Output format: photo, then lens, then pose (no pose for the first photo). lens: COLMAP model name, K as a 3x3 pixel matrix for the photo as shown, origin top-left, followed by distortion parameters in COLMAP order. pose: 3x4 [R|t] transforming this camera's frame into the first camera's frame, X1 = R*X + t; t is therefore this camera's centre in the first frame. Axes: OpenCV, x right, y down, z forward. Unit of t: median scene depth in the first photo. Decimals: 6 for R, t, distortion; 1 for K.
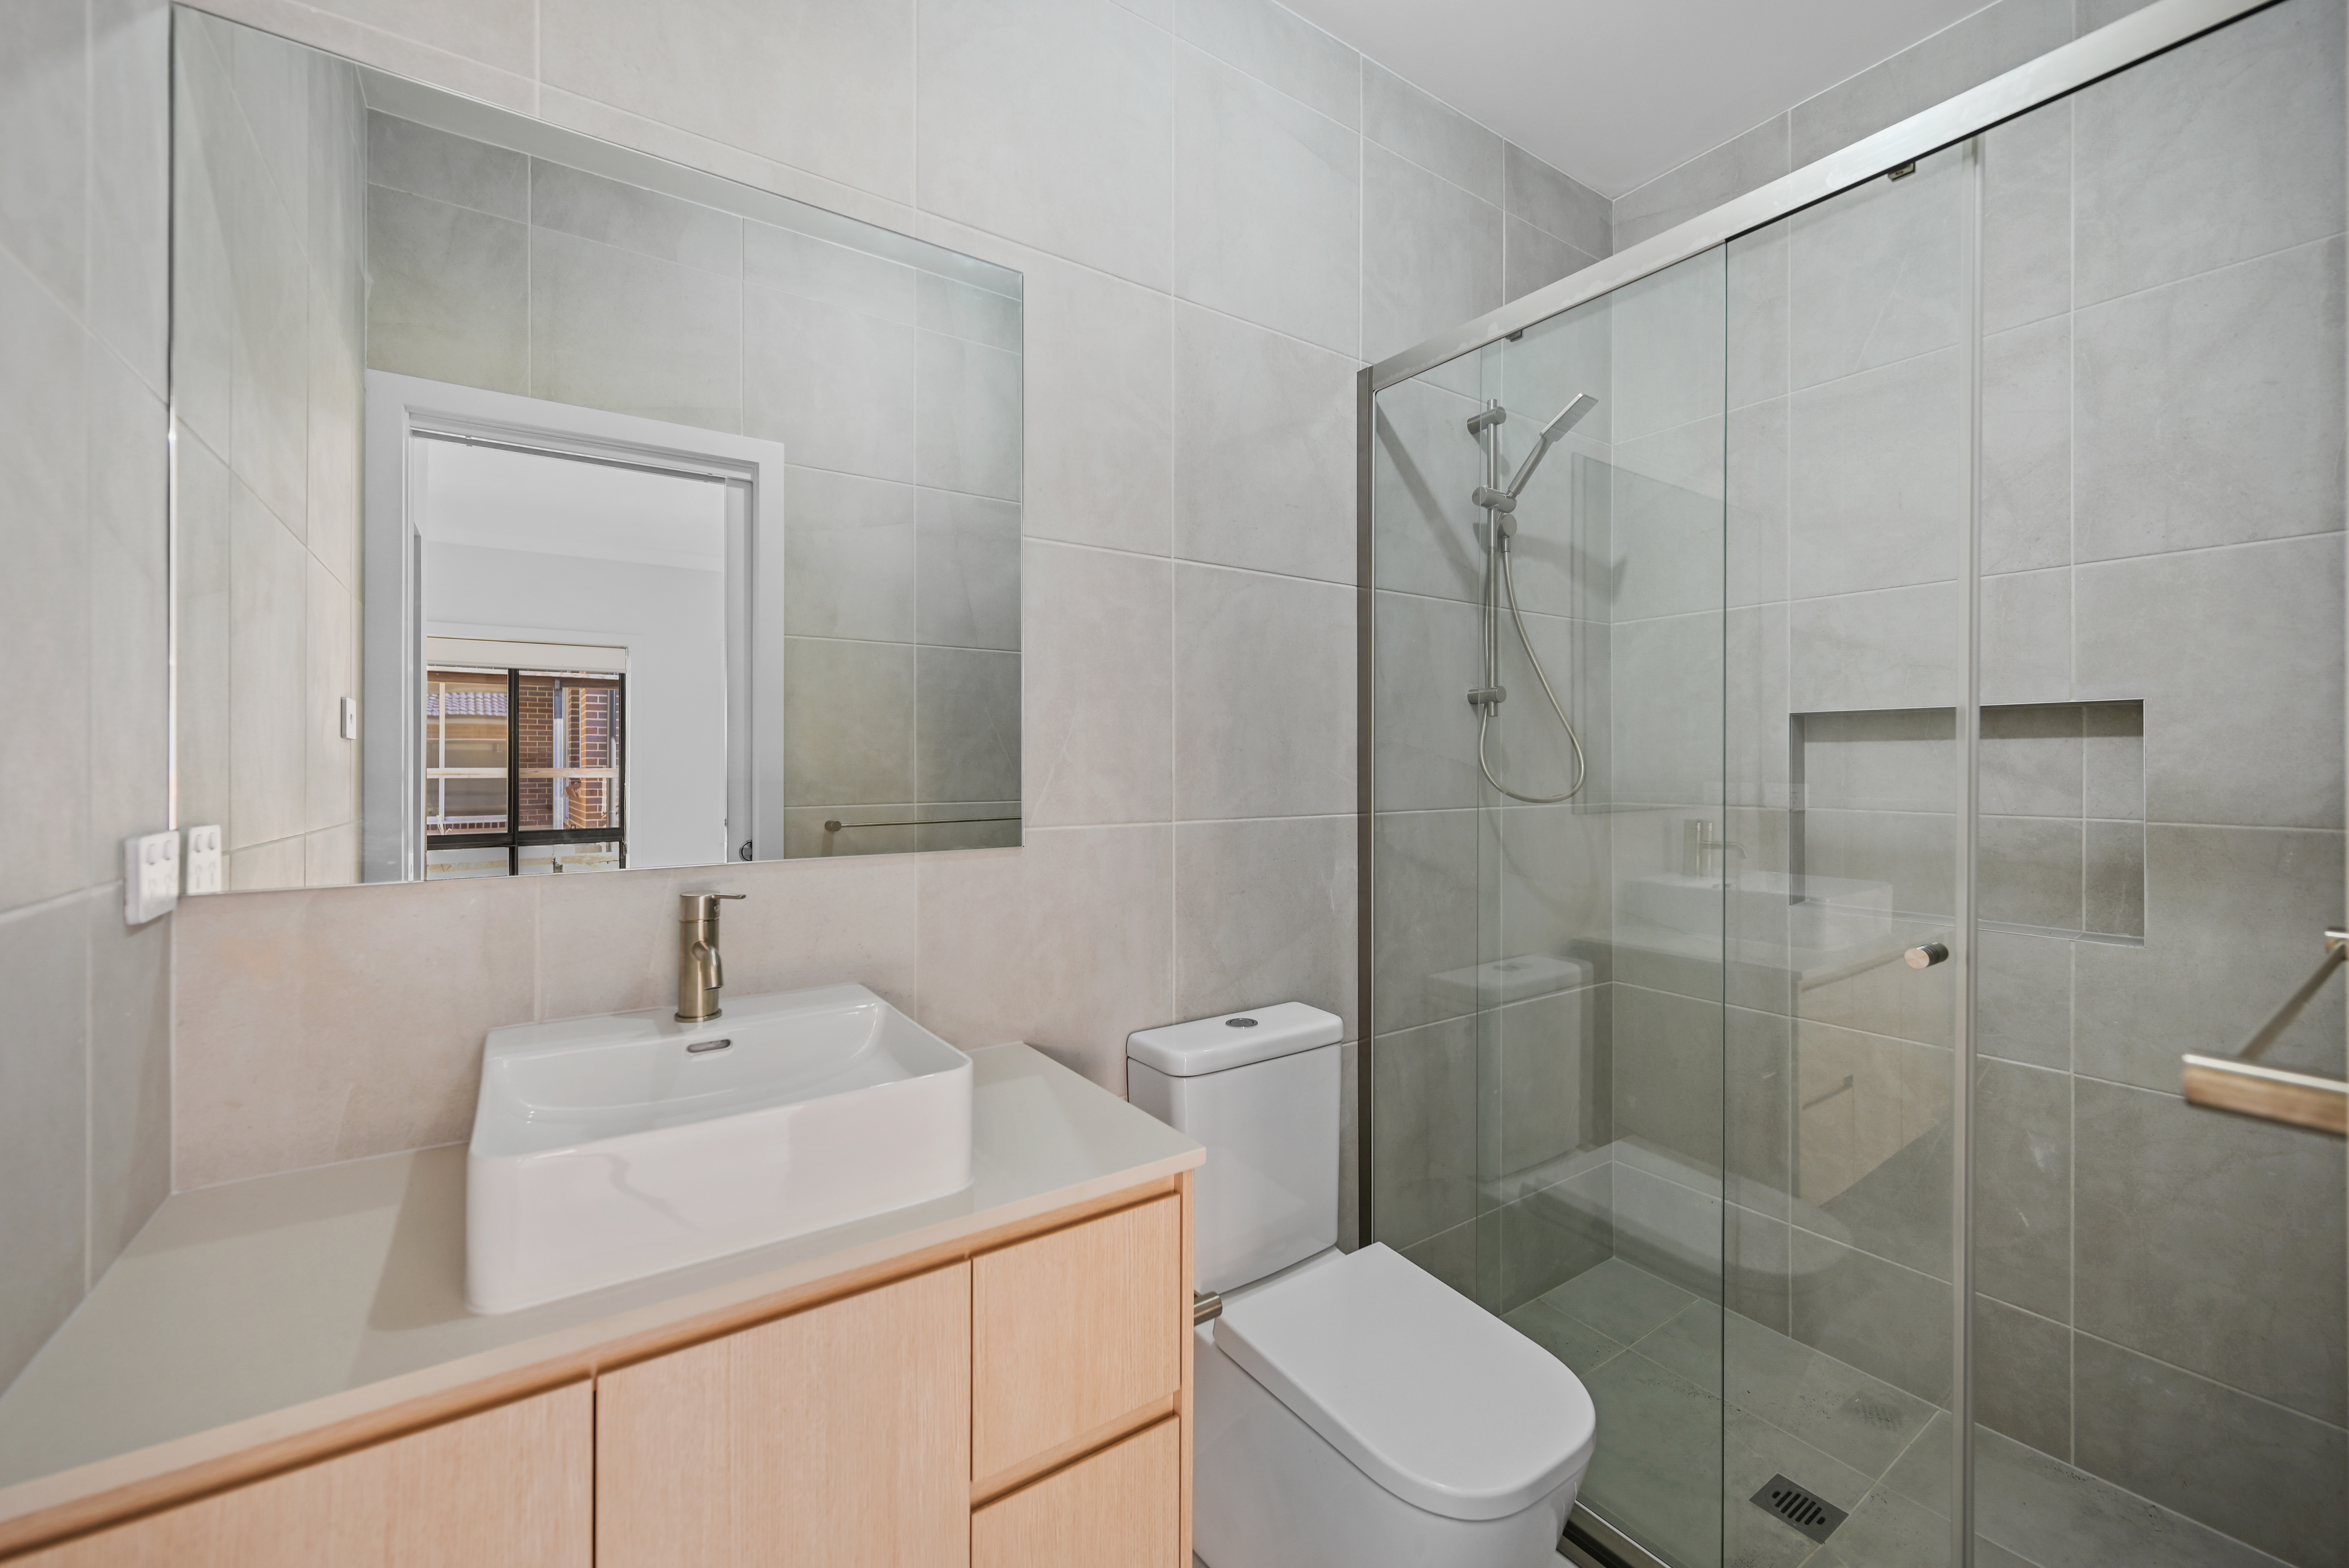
lens RADIAL K [[947.2, 0, 1173.8], [0, 947.2, 753.5], [0, 0, 1]] dist [-0.000865, -0.000129]
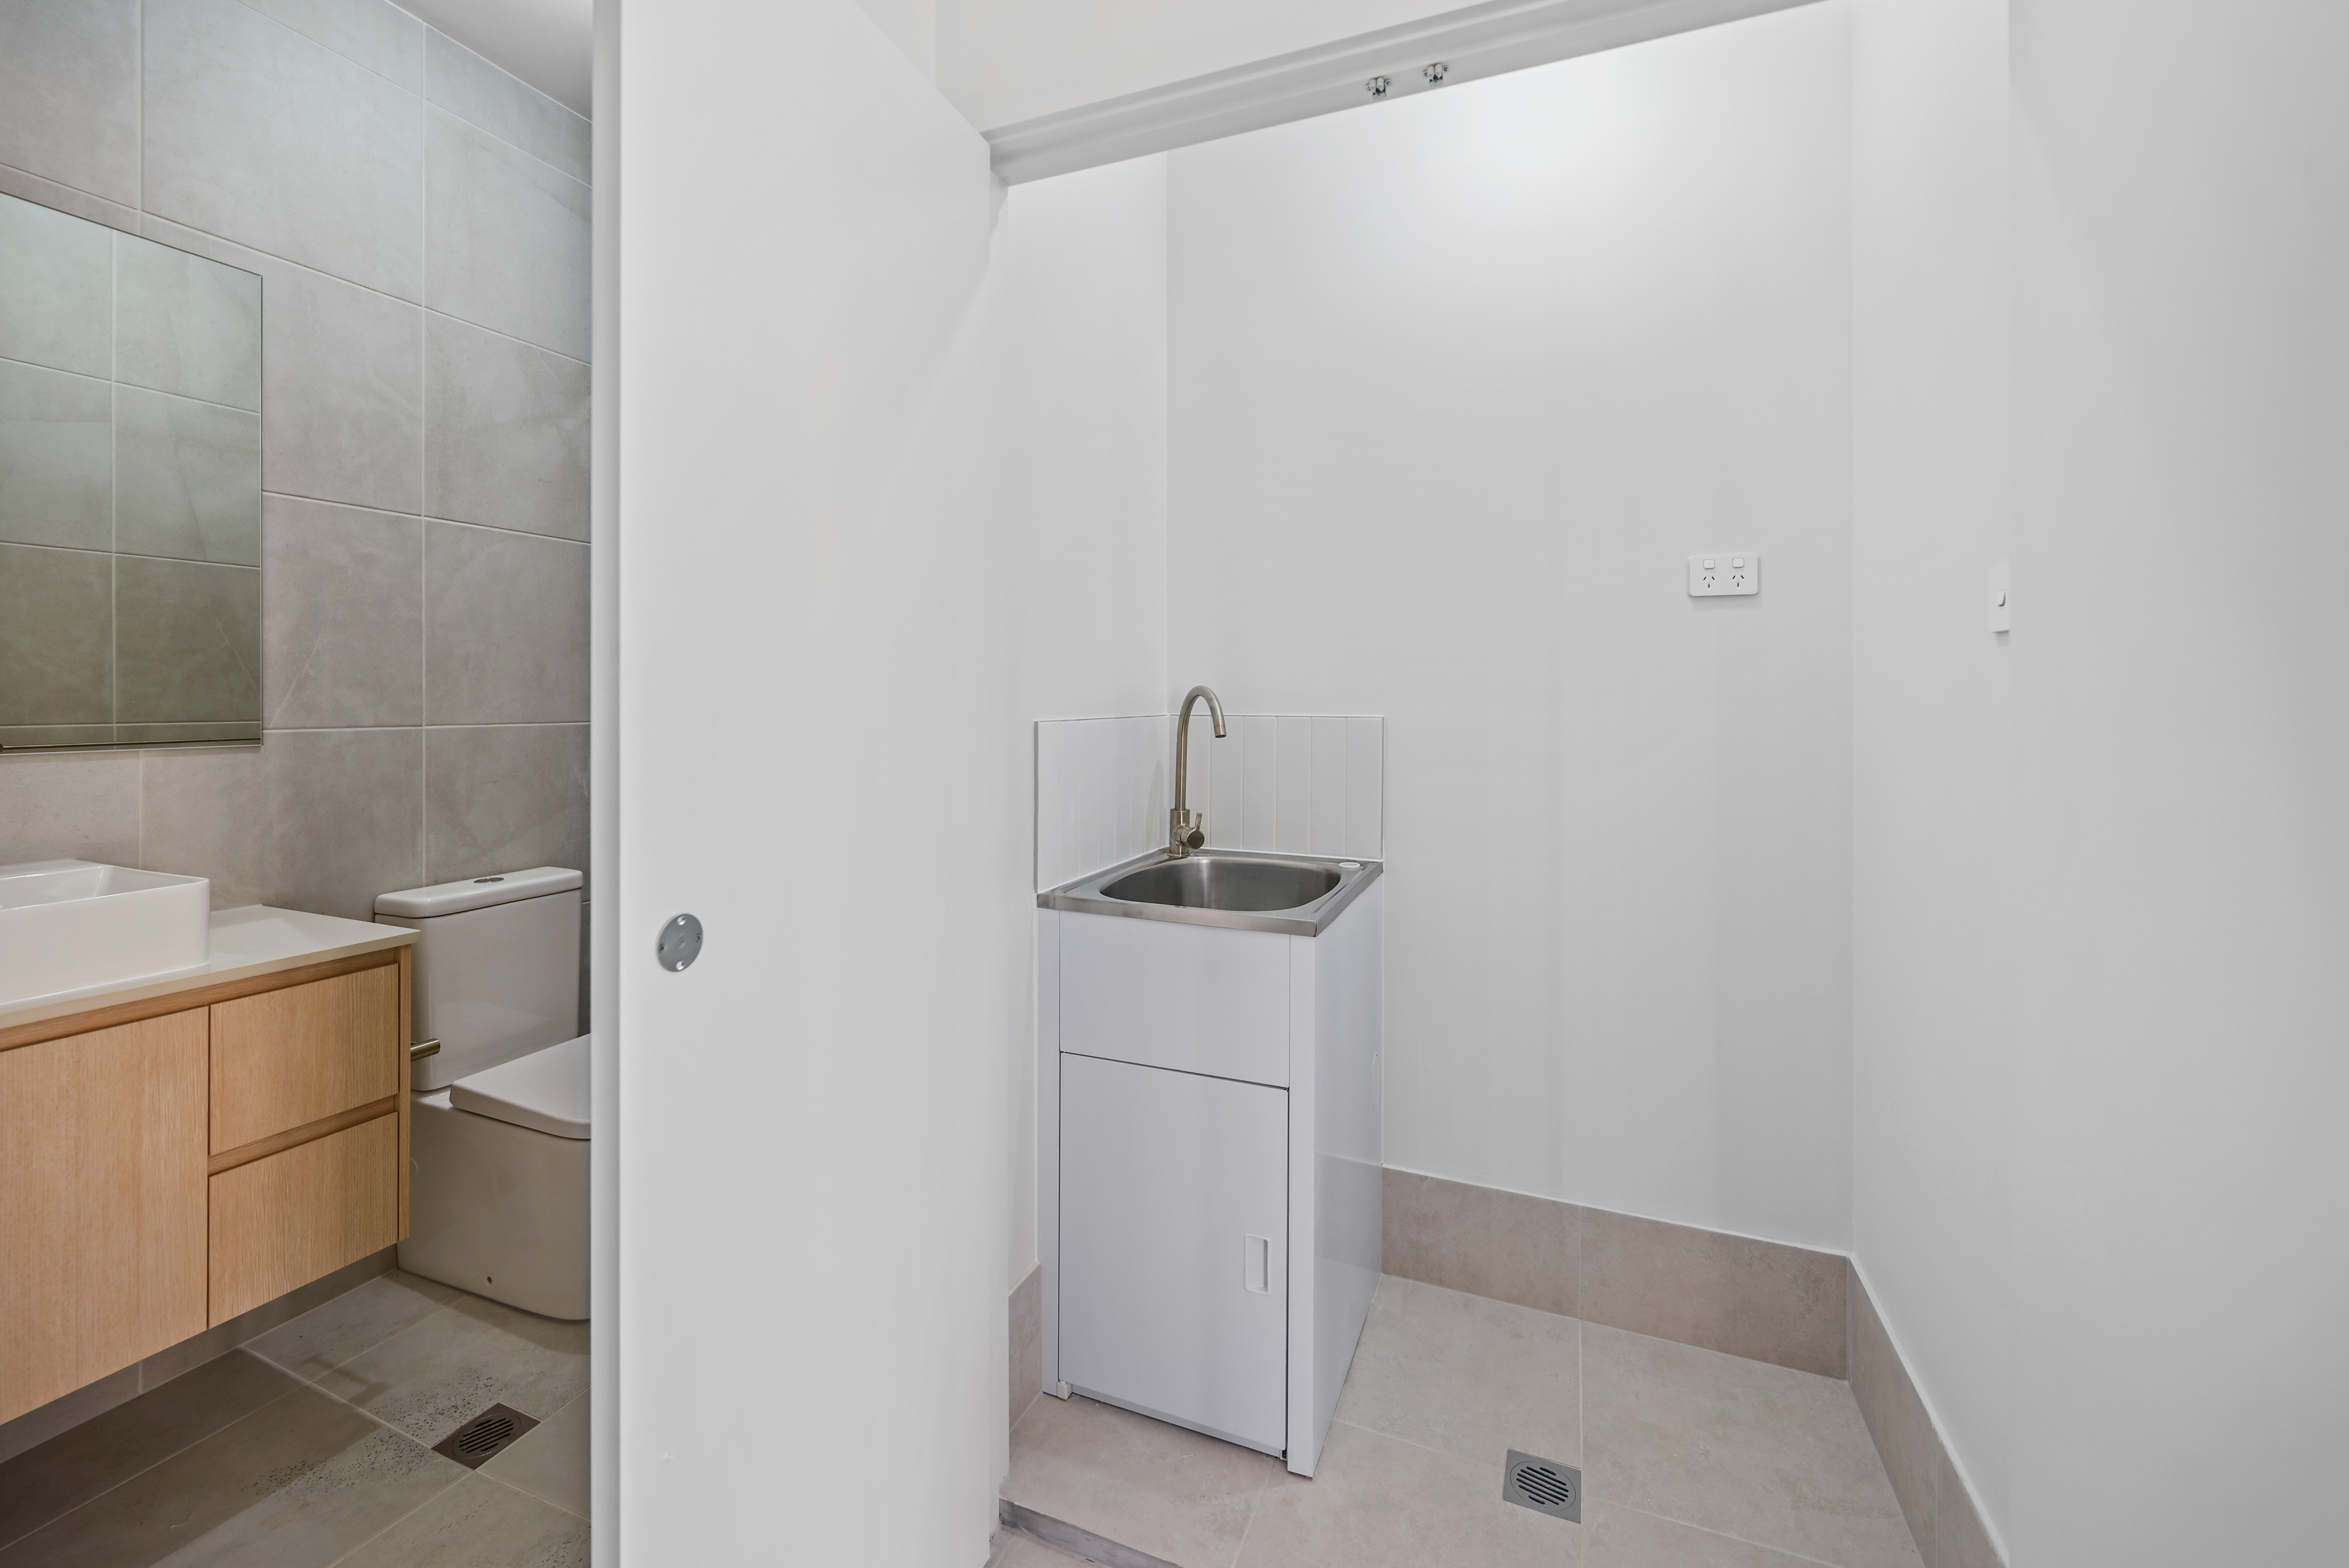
lens RADIAL K [[974.8, 0, 1165.9], [0, 974.8, 699.2], [0, 0, 1]] dist [-0.001040, 0.000156]
pose [[0.837677, 0.002752, 0.546159, 0.119930], [-0.010667, 0.999879, 0.011323, 0.011112], [-0.546062, -0.015311, 0.837605, -0.628585]]
